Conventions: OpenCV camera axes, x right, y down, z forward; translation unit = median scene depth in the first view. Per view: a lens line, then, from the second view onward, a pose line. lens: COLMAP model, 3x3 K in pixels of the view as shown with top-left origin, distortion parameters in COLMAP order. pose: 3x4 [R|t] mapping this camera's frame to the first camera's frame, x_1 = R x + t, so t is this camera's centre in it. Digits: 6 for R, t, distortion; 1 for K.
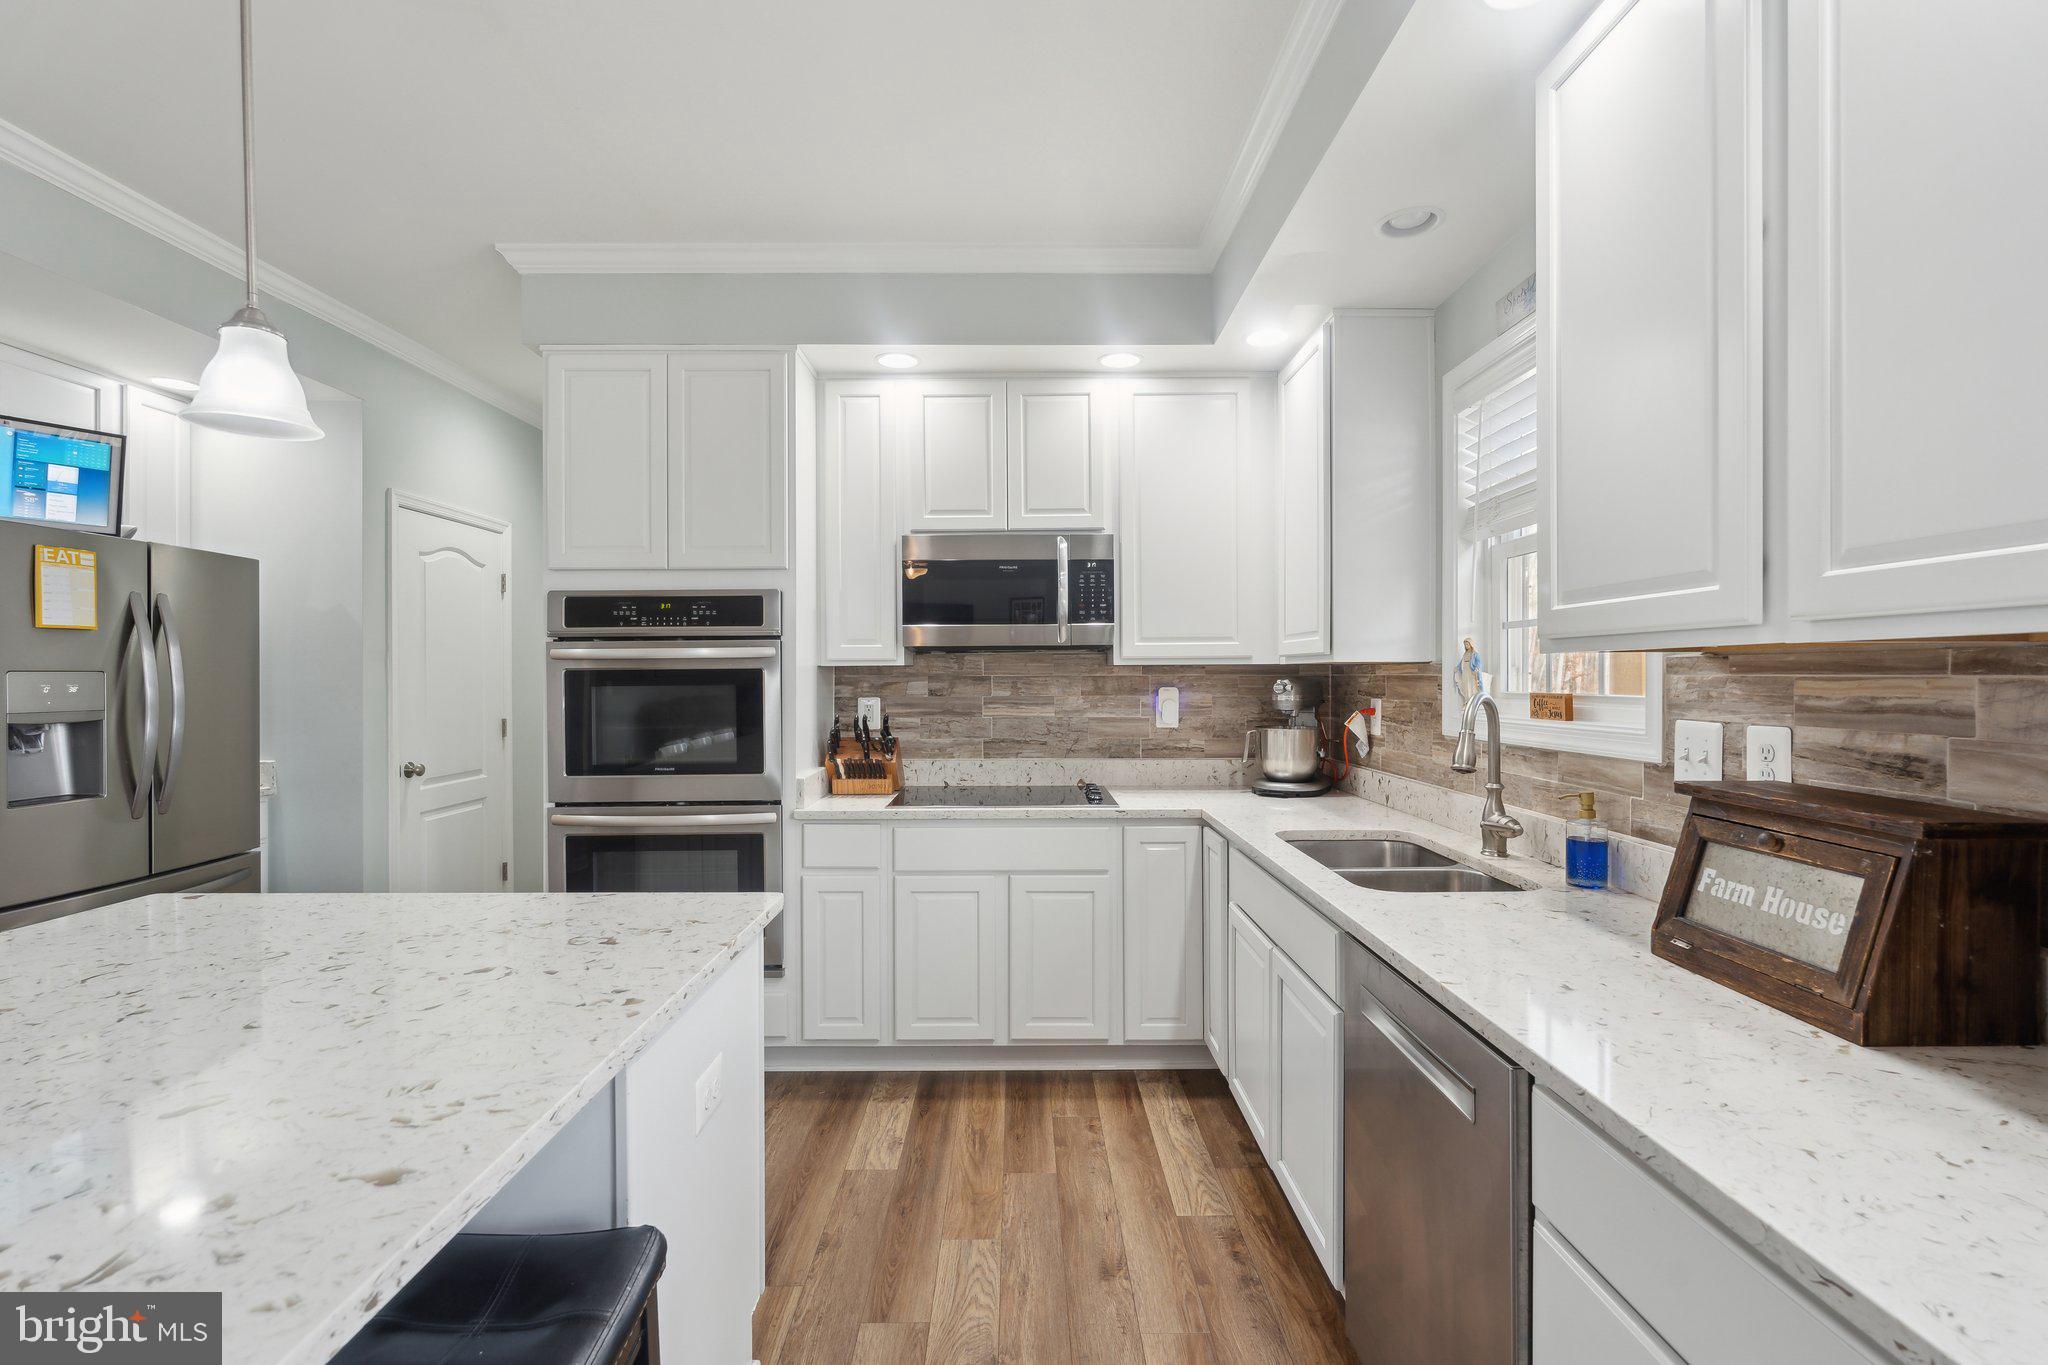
lens RADIAL K [[899.7, 0, 1026.3], [0, 899.7, 678.0], [0, 0, 1]] dist [-0.003279, -0.000151]
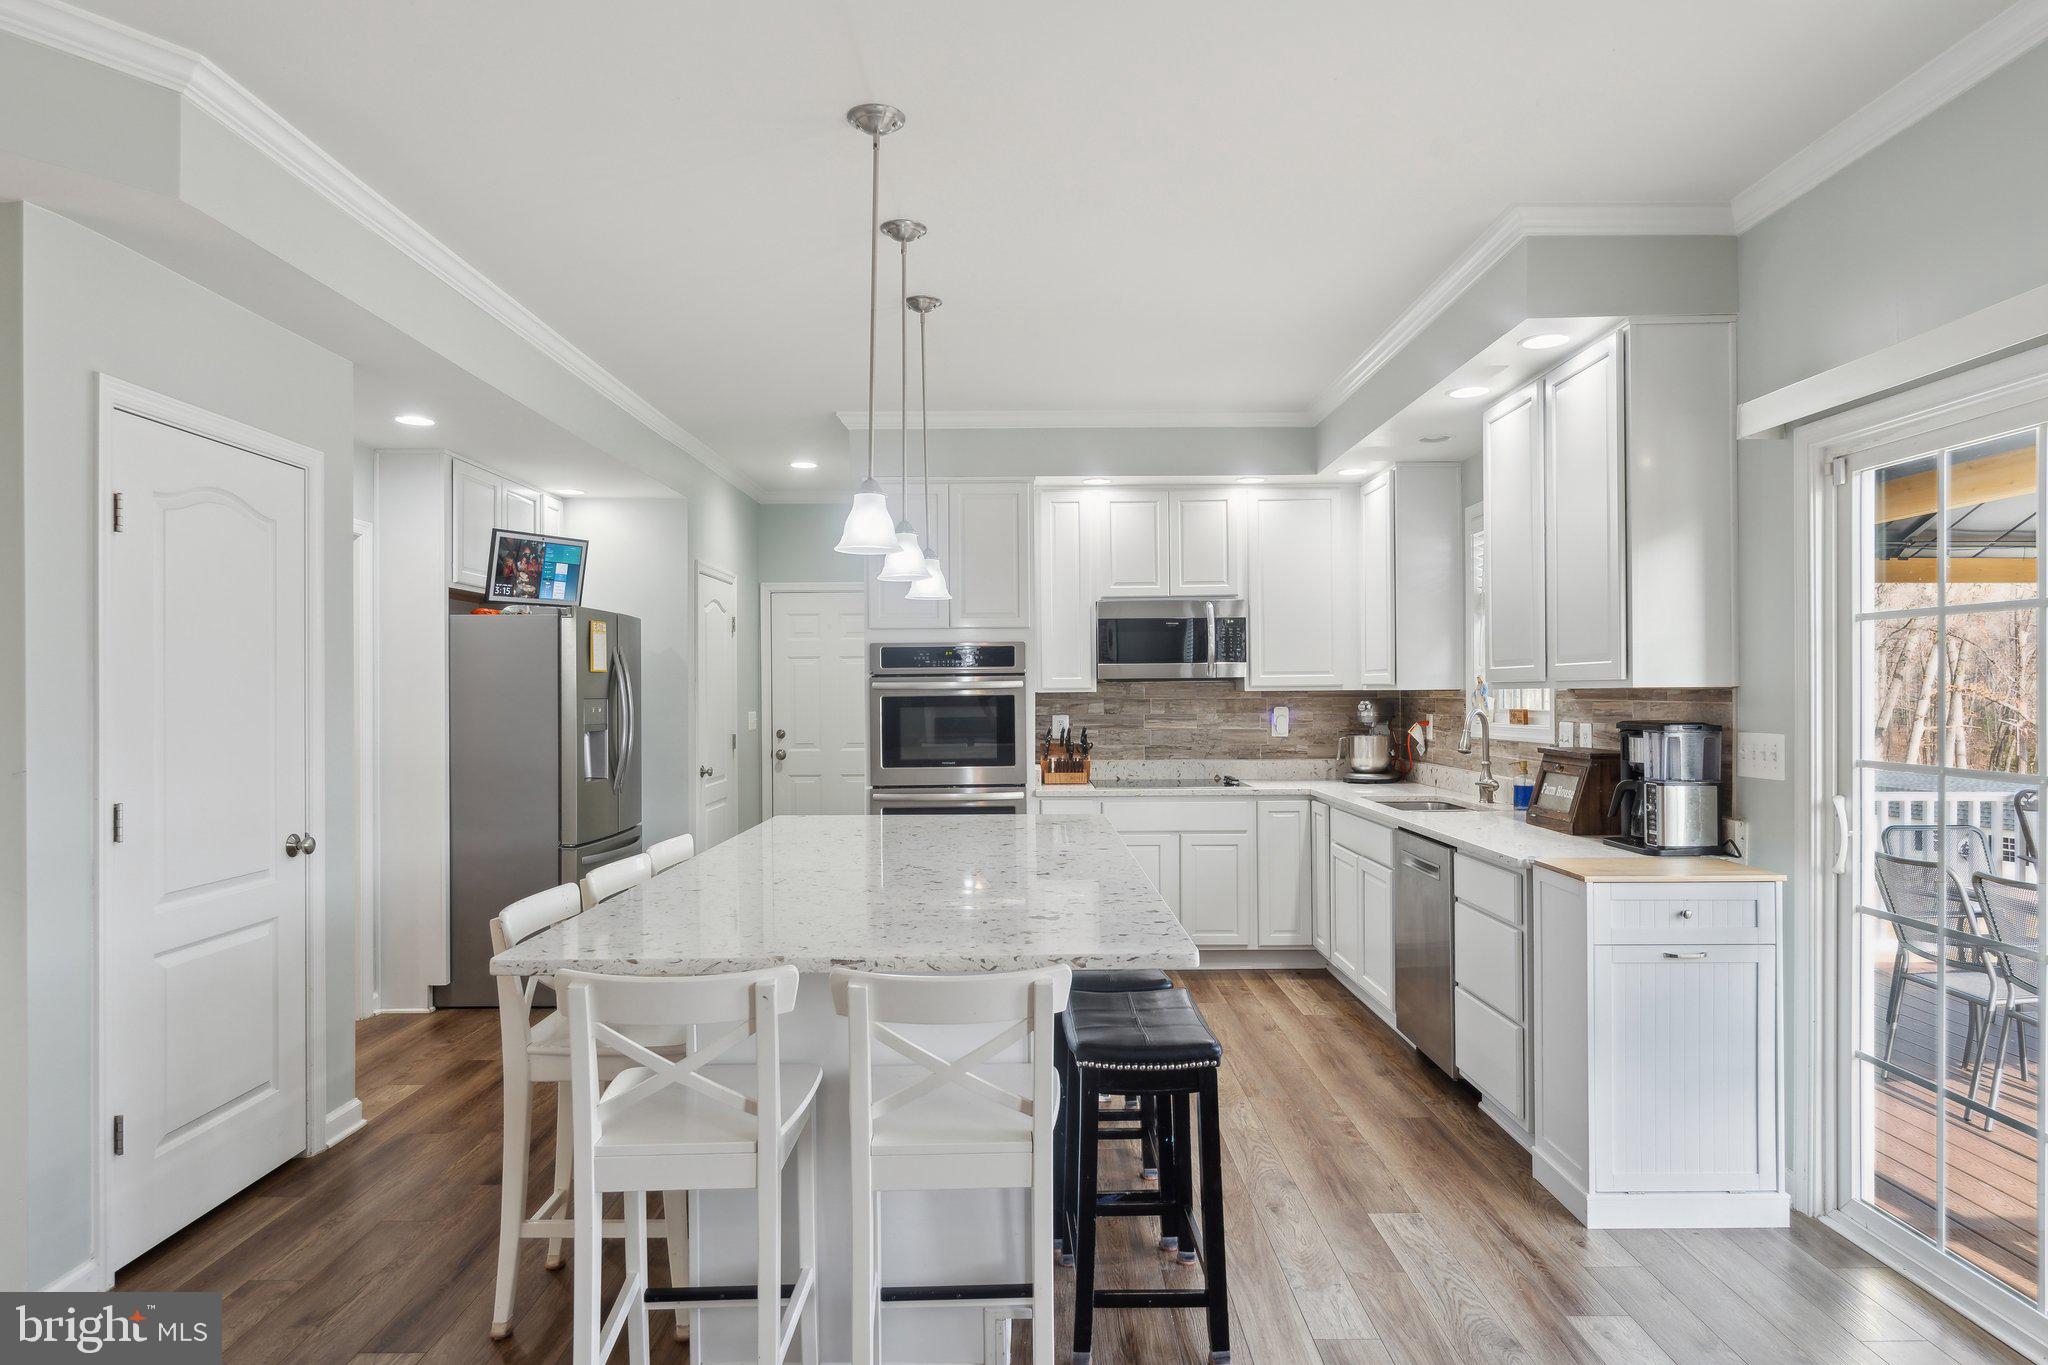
lens RADIAL K [[1179.4, 0, 1031.0], [0, 1179.4, 686.5], [0, 0, 1]] dist [-0.000999, -0.000050]
pose [[0.999991, -0.003343, -0.002424, -0.245085], [0.003322, 0.999957, -0.008647, -0.007281], [0.002453, 0.008638, 0.999960, -0.892420]]
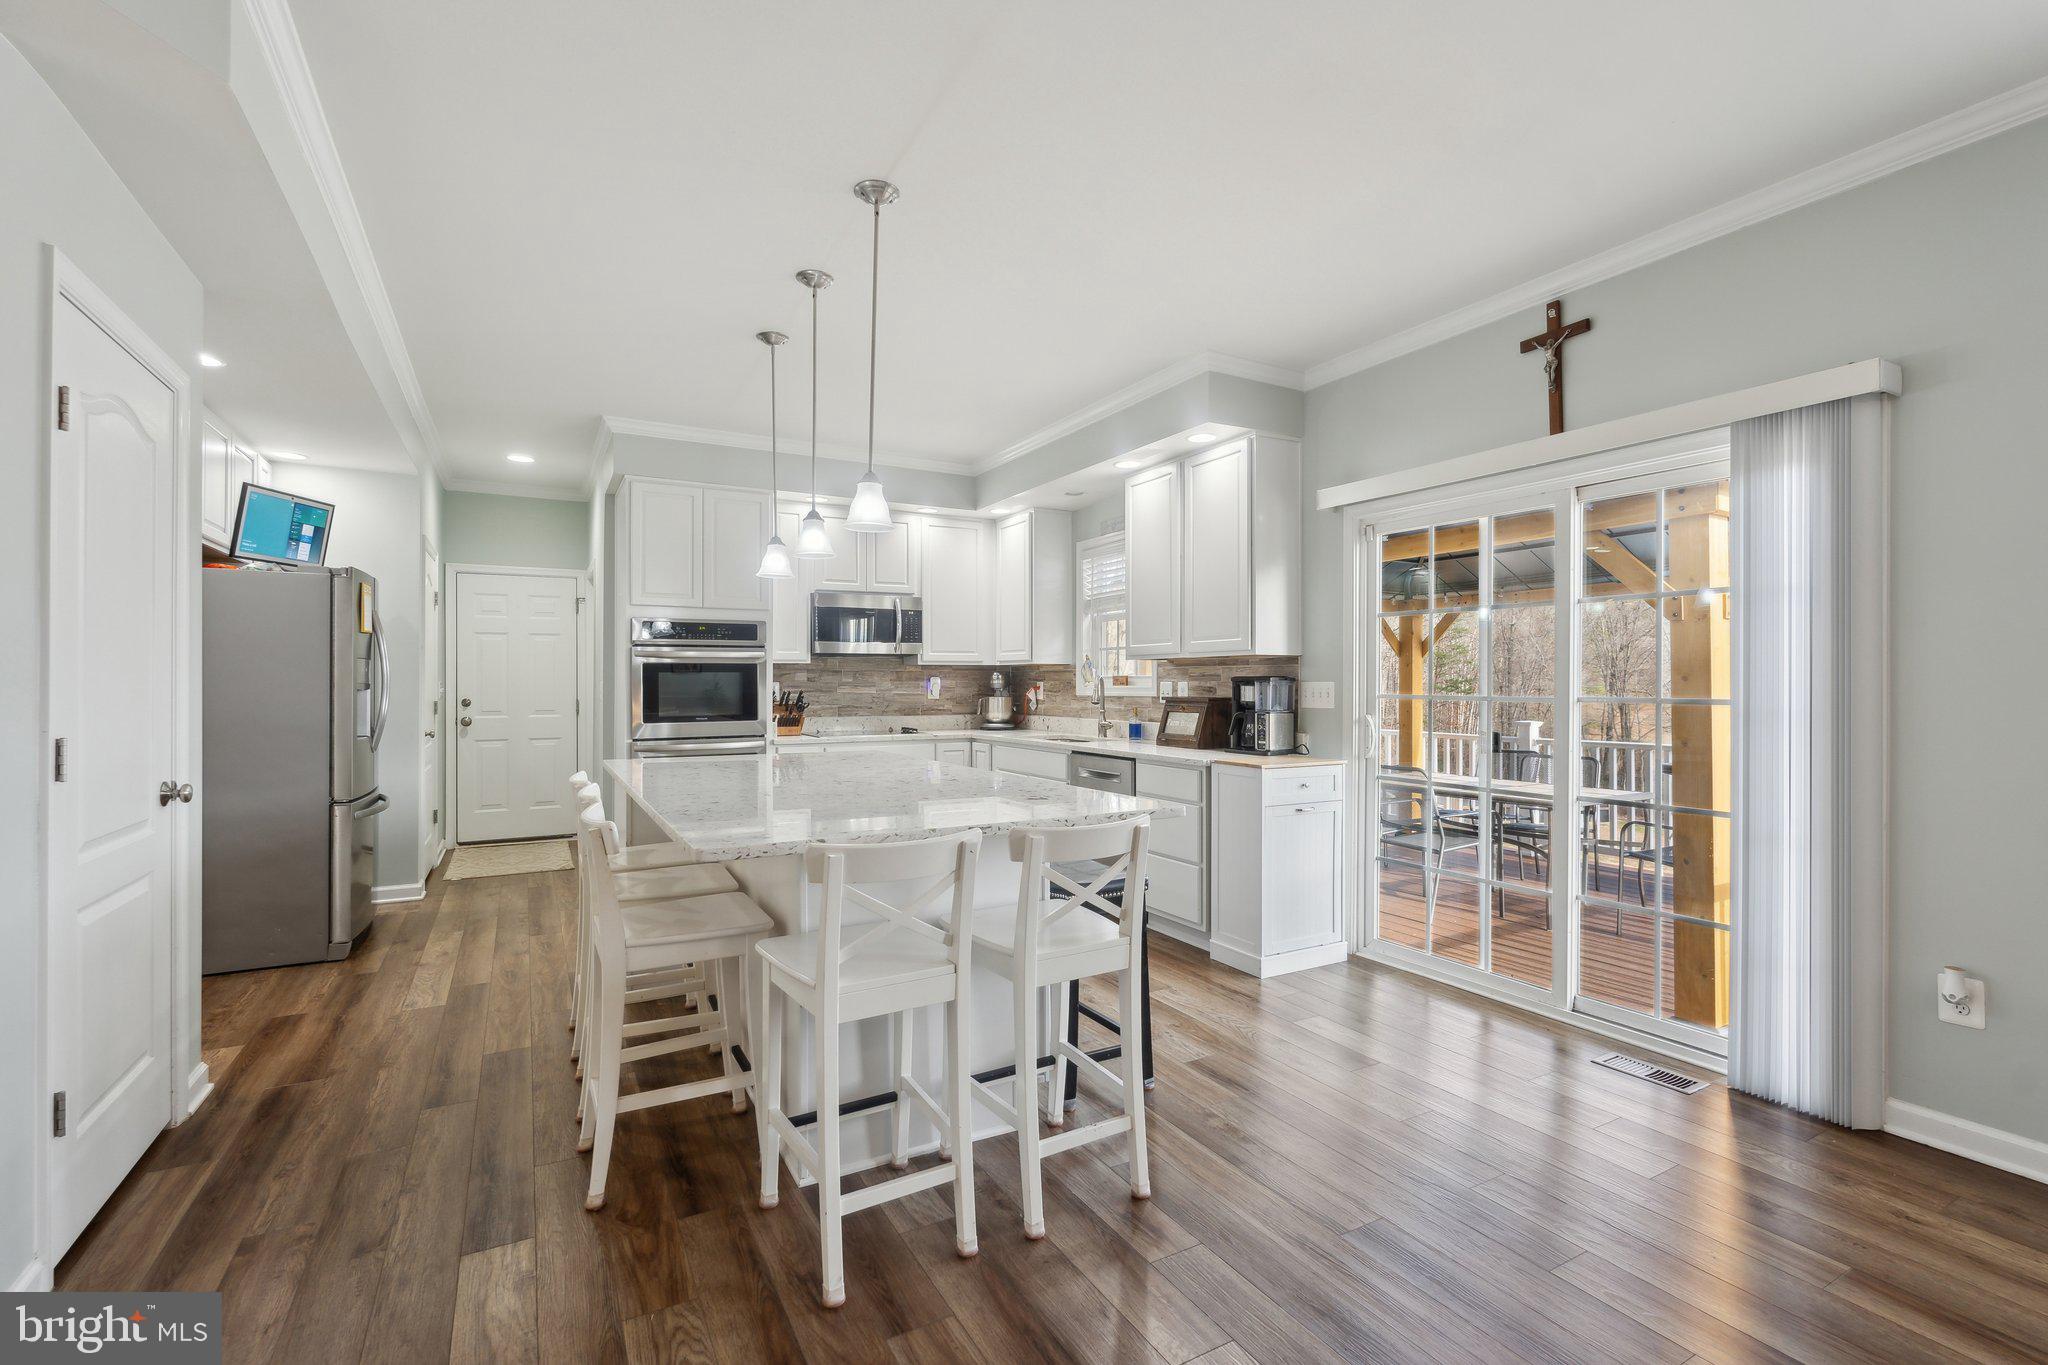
lens RADIAL K [[899.7, 0, 1026.3], [0, 899.7, 678.0], [0, 0, 1]] dist [-0.003279, -0.000151]
pose [[0.876928, 0.005494, 0.480591, -0.655215], [-0.000450, 0.999944, -0.010610, 0.036414], [-0.480622, 0.009088, 0.876881, -0.837654]]
